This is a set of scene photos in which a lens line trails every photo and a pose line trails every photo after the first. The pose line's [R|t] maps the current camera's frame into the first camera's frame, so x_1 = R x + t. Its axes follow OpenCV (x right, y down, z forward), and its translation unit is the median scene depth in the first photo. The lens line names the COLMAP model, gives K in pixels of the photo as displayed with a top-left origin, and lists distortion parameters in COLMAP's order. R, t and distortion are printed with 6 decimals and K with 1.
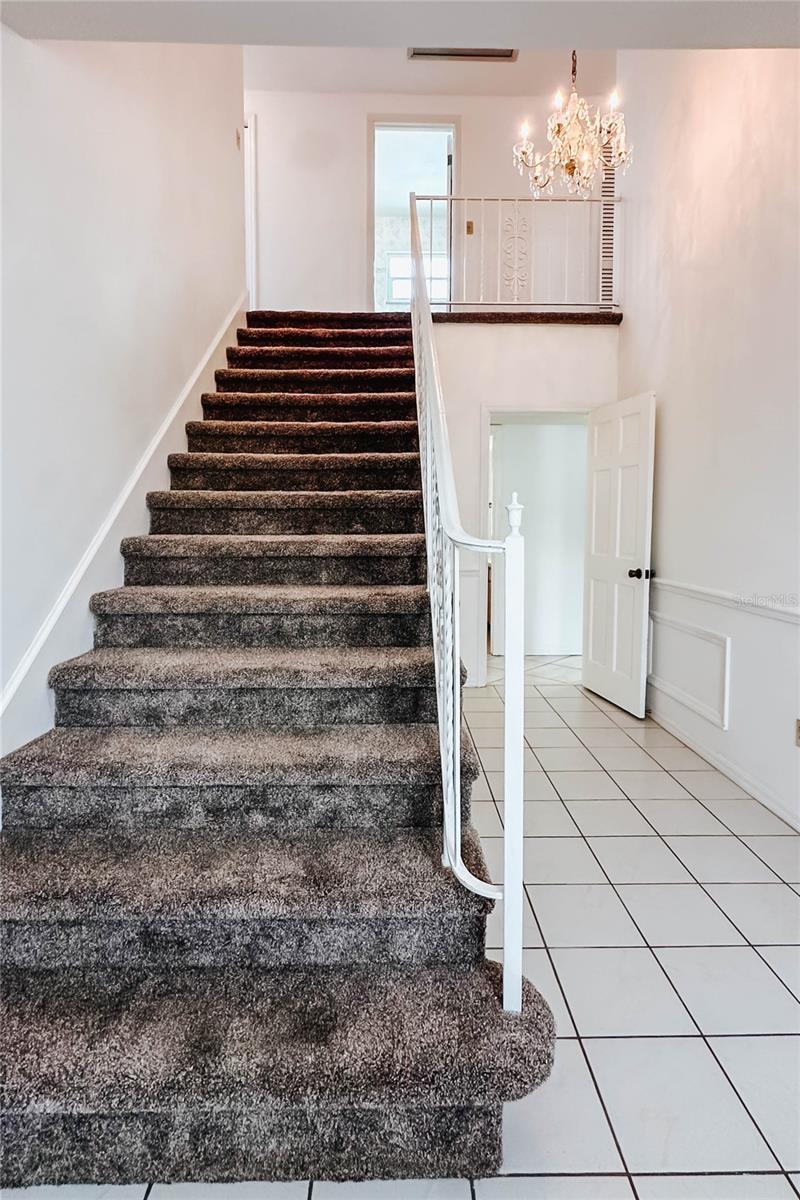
lens RADIAL K [[586.1, 0, 395.7], [0, 586.1, 552.3], [0, 0, 1]] dist [-0.004863, 0.000822]
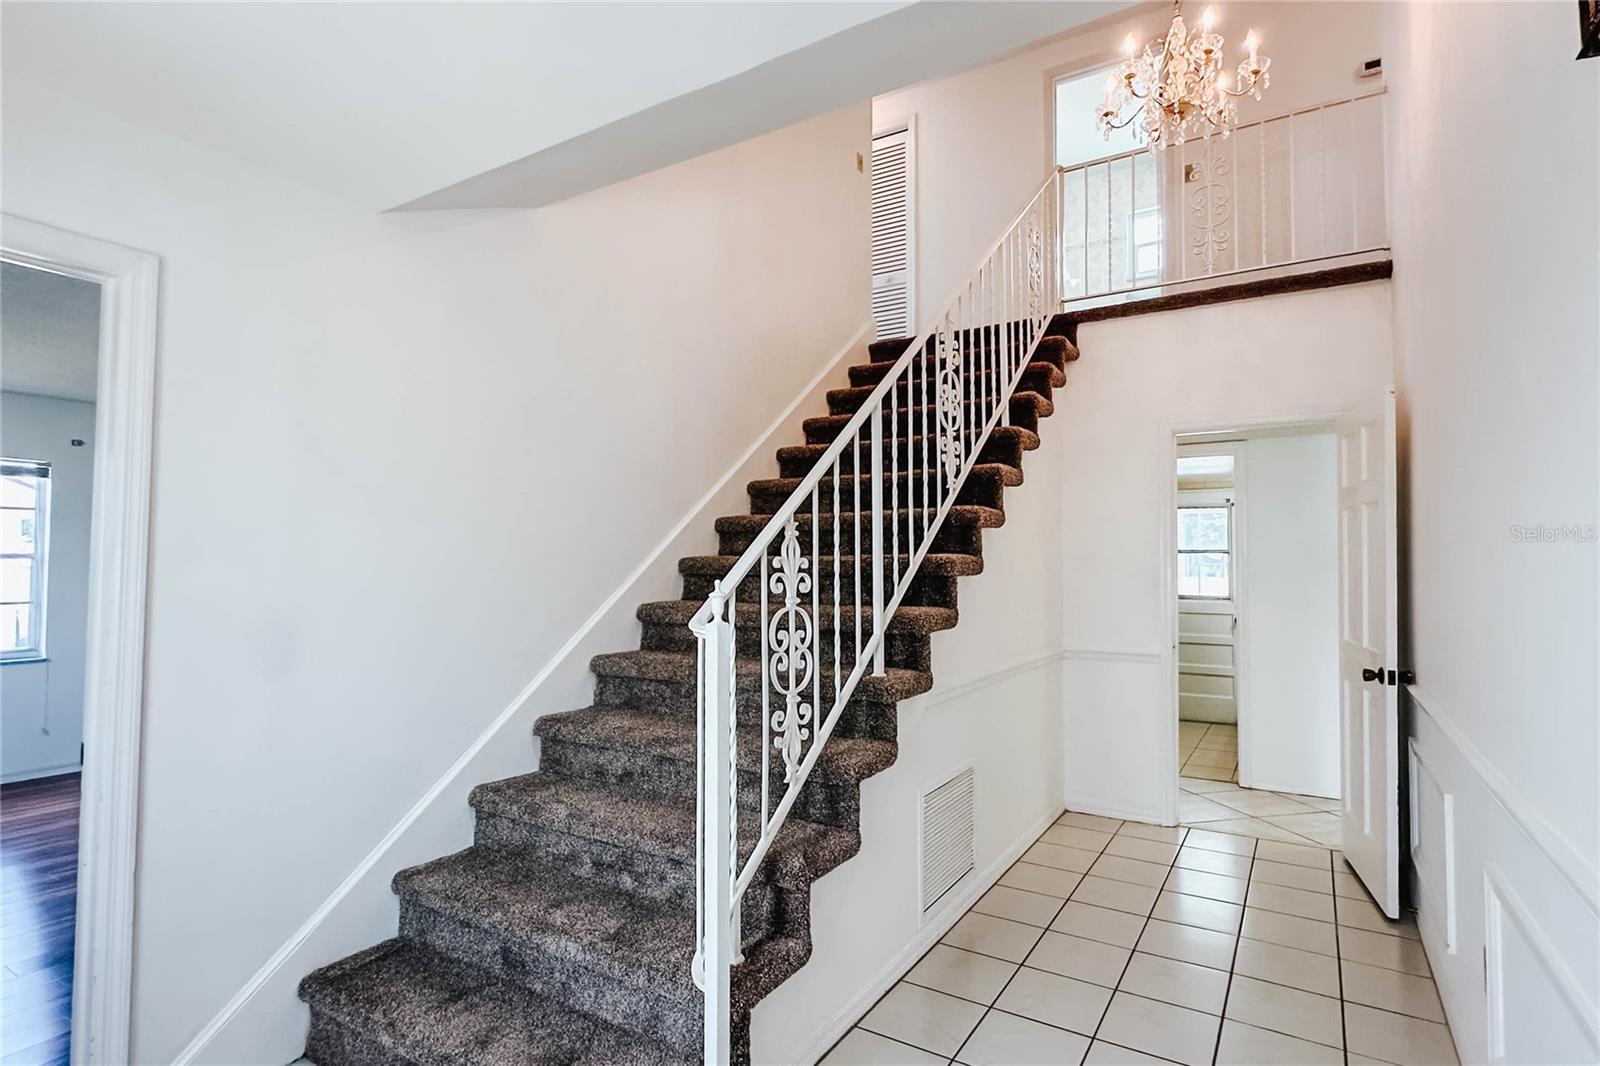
lens RADIAL K [[781.5, 0, 807.4], [0, 781.5, 539.9], [0, 0, 1]] dist [-0.004863, 0.000822]
pose [[0.849860, -0.017177, -0.526728, 0.681695], [-0.030196, 0.996240, -0.081208, -0.042898], [0.526142, 0.084920, 0.846146, -0.056908]]
